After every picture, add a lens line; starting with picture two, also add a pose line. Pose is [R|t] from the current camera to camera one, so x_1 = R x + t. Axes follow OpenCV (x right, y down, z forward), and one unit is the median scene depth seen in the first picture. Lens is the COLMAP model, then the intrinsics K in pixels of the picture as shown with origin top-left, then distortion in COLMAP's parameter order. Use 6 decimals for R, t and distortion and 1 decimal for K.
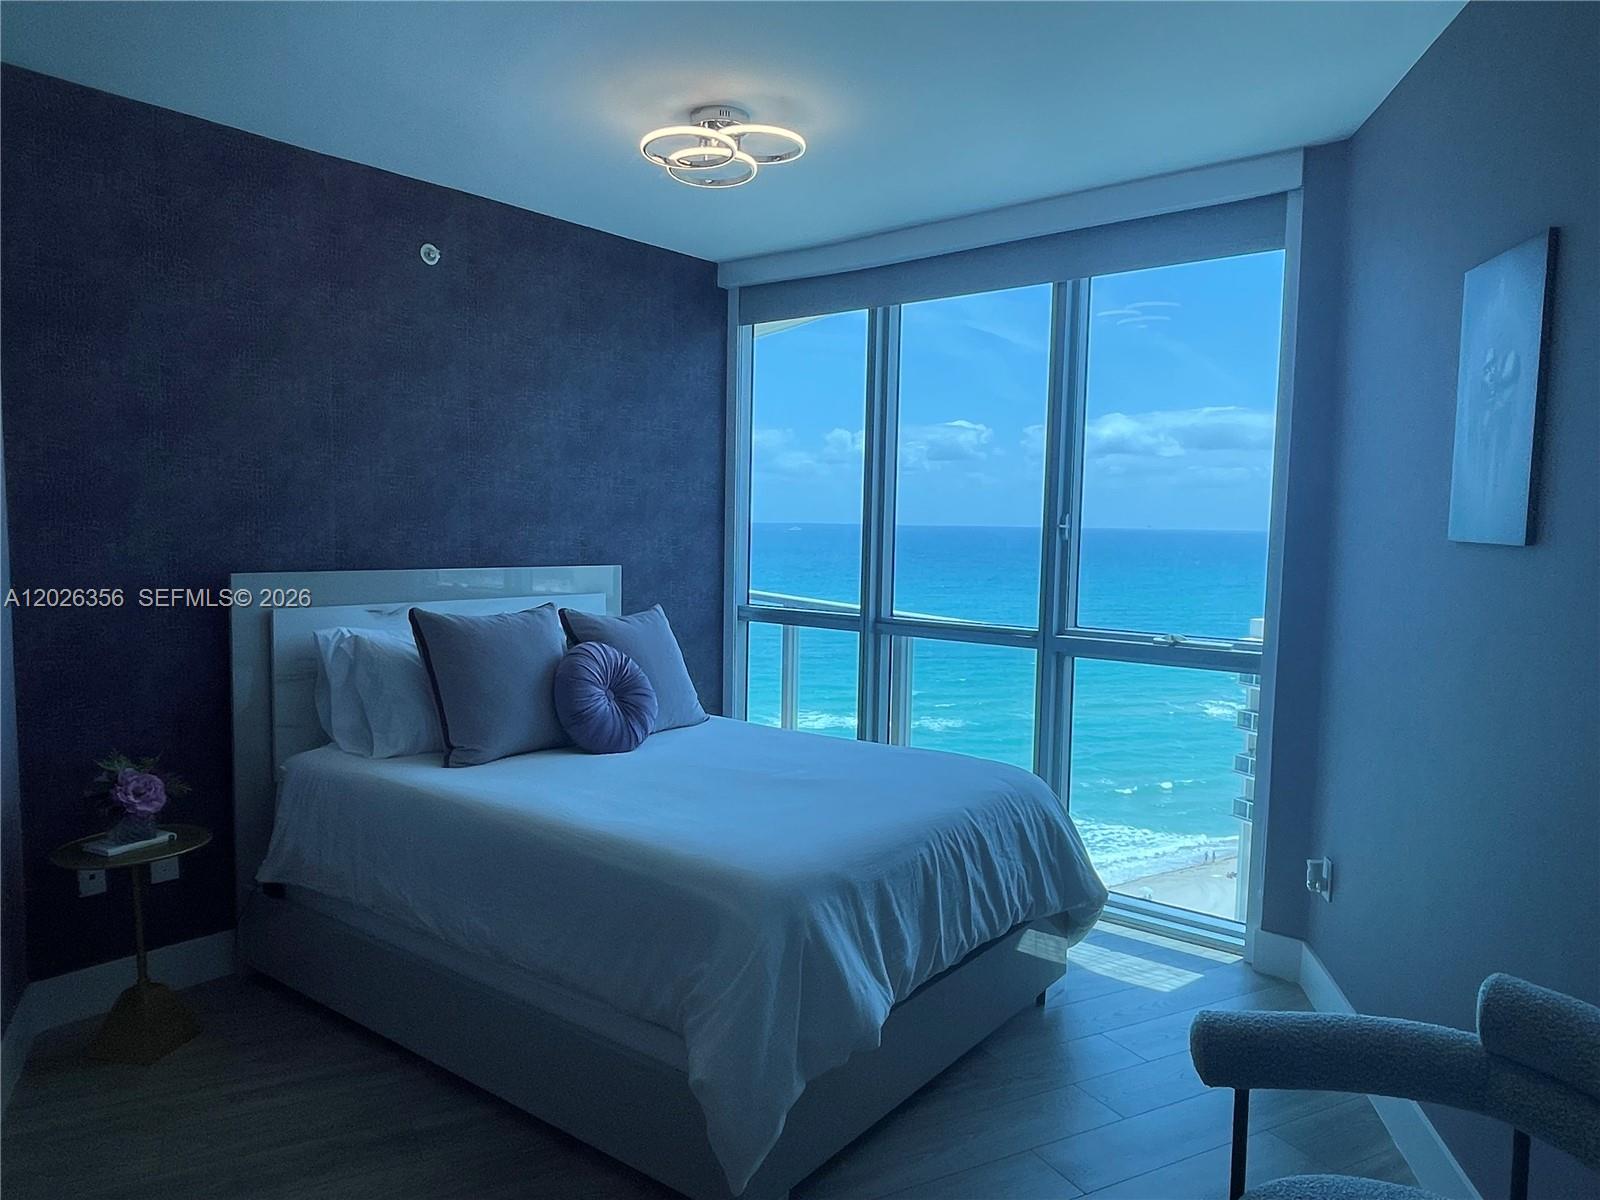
lens RADIAL K [[1070.7, 0, 795.4], [0, 1070.7, 598.8], [0, 0, 1]] dist [-0.009589, -0.006517]
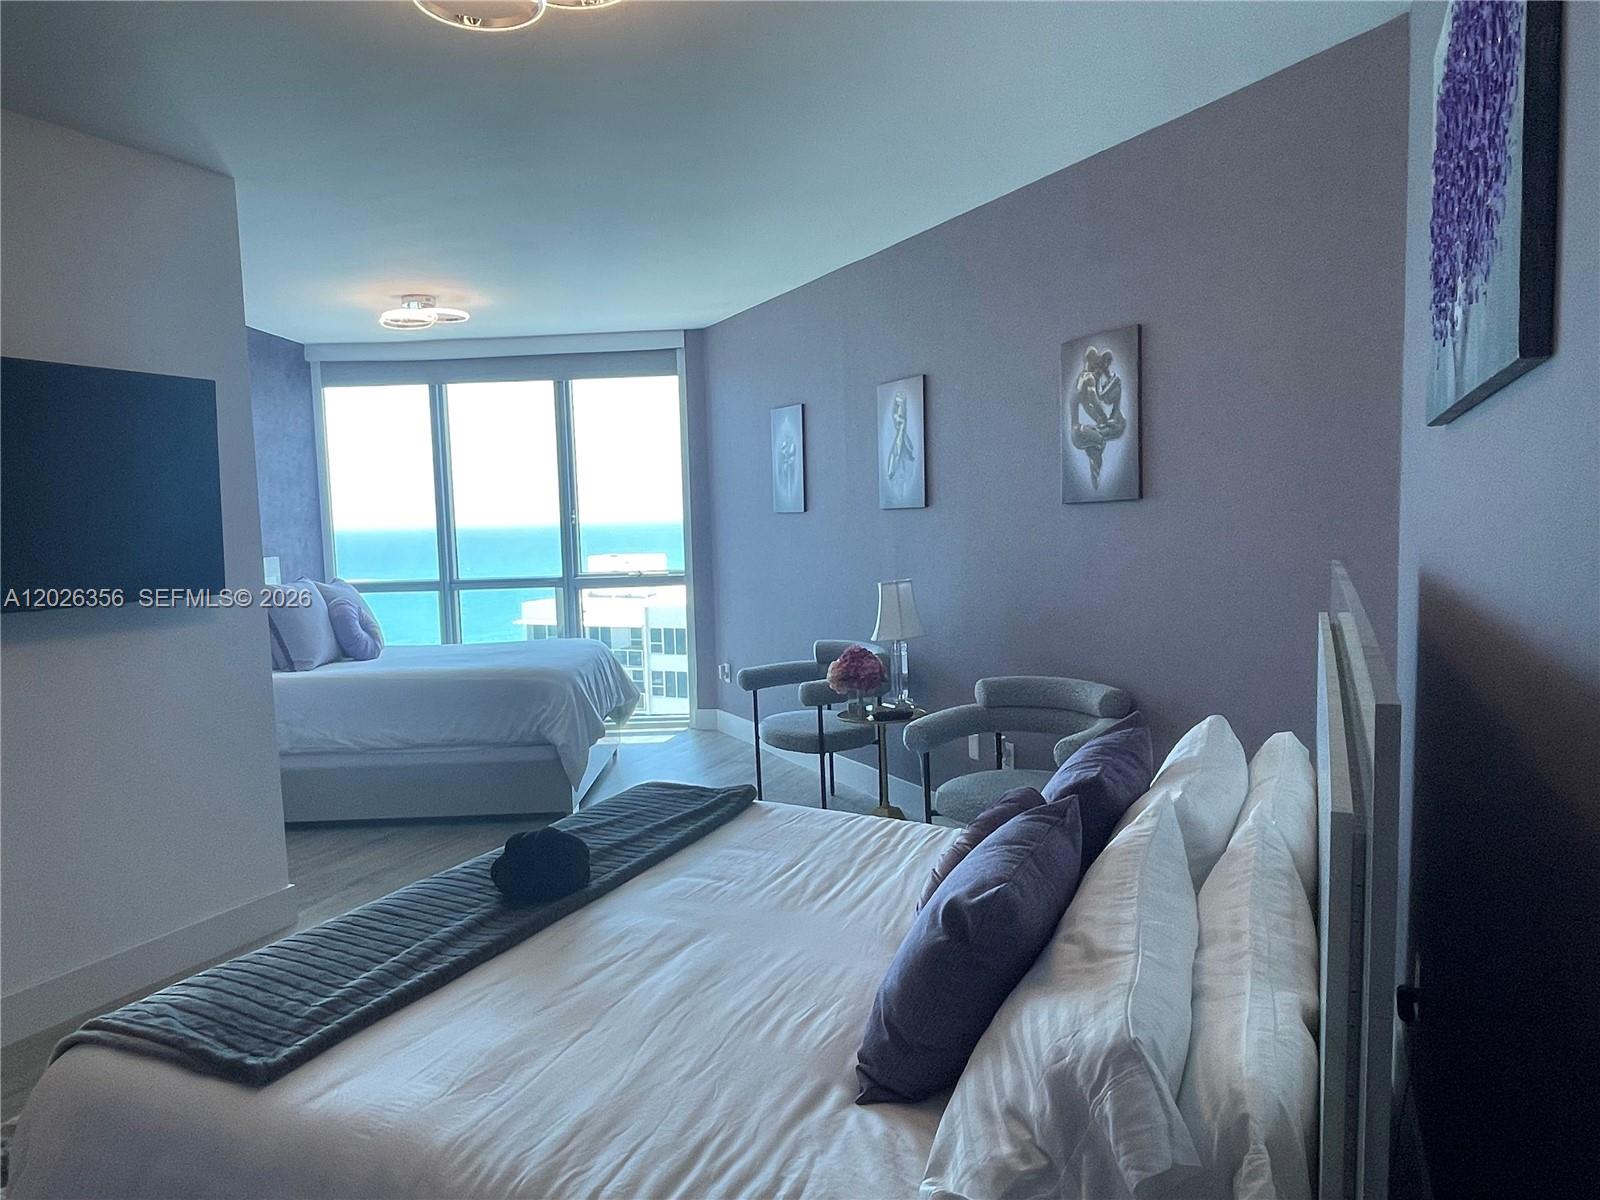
lens RADIAL K [[1070.7, 0, 800.8], [0, 1070.7, 599.9], [0, 0, 1]] dist [-0.009589, -0.006517]
pose [[0.775778, -0.089805, 0.624583, -0.683359], [0.087351, 0.995575, 0.034651, 0.049468], [-0.624931, 0.027677, 0.780189, -0.741784]]
